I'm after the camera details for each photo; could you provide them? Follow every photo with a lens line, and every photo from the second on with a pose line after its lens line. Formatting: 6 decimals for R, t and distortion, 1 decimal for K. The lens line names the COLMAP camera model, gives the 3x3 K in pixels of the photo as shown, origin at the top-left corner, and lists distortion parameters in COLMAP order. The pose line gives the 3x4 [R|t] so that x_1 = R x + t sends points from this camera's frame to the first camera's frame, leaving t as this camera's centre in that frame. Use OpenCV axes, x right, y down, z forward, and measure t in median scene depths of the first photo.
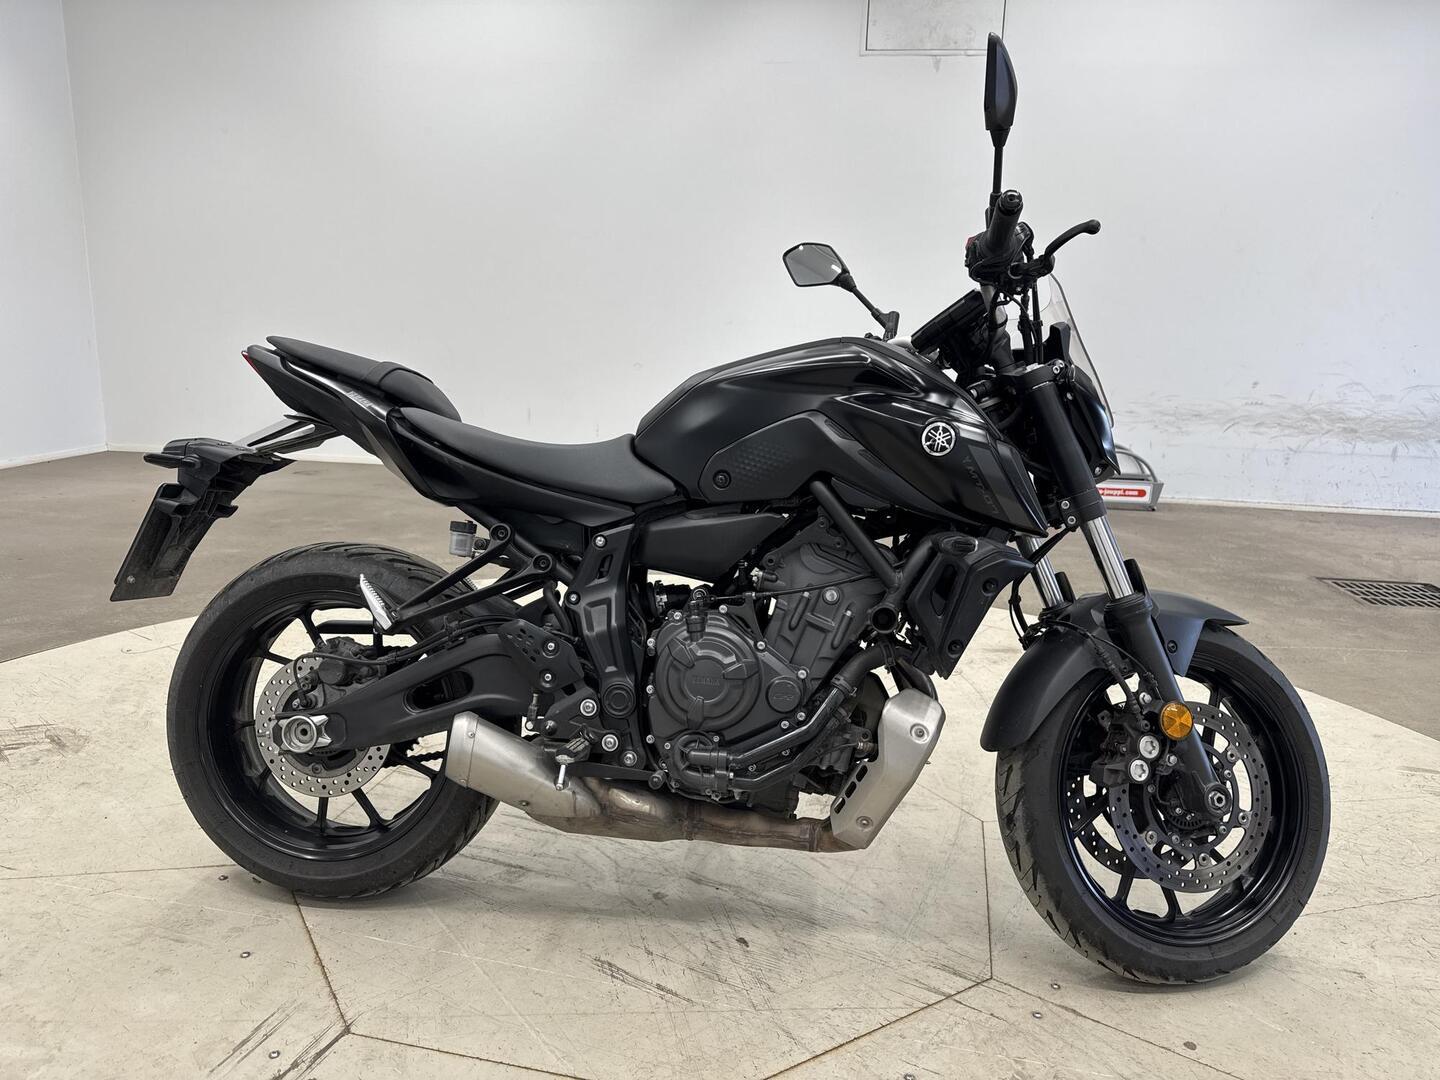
lens RADIAL K [[998.9, 0, 715.5], [0, 998.9, 549.8], [0, 0, 1]] dist [0.073983, -0.085286]
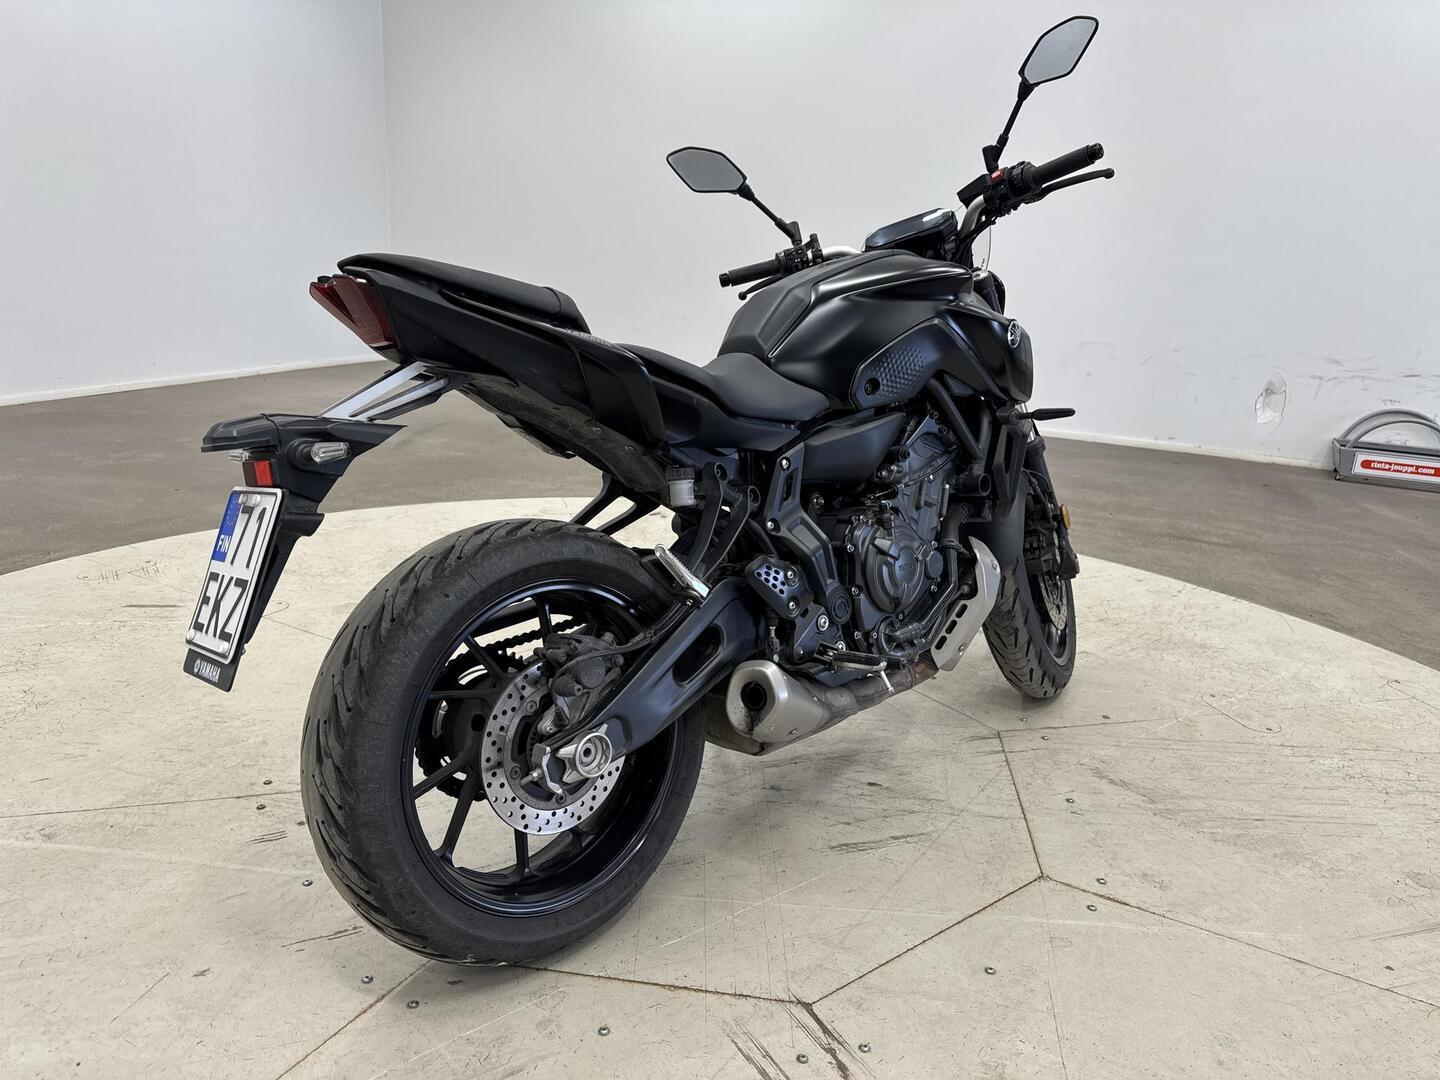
lens RADIAL K [[998.9, 0, 715.5], [0, 998.9, 549.8], [0, 0, 1]] dist [0.073983, -0.085286]
pose [[0.625067, -0.222840, 0.748087, -0.937169], [0.129881, 0.974716, 0.181825, -0.116775], [-0.769690, -0.016491, 0.638205, 0.419831]]
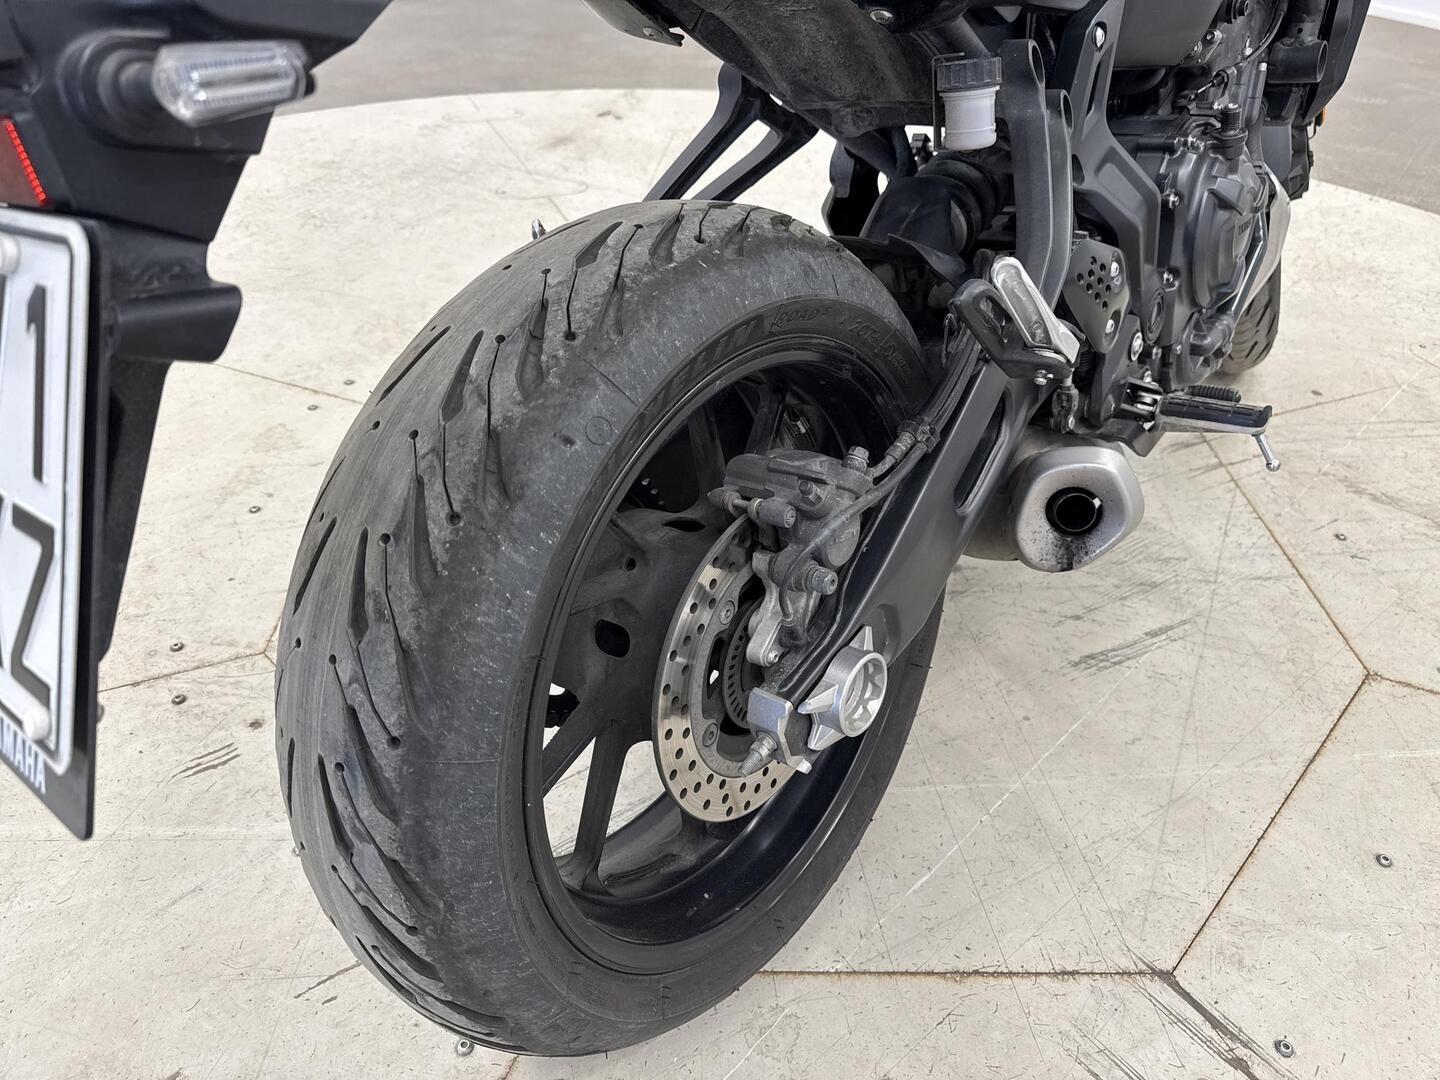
lens RADIAL K [[1005.4, 0, 729.9], [0, 1005.4, 540.2], [0, 0, 1]] dist [0.077429, -0.088562]
pose [[0.503599, -0.539678, 0.674637, -0.699322], [0.149339, 0.823510, 0.547292, -0.110740], [-0.850932, -0.174866, 0.495314, 0.872860]]
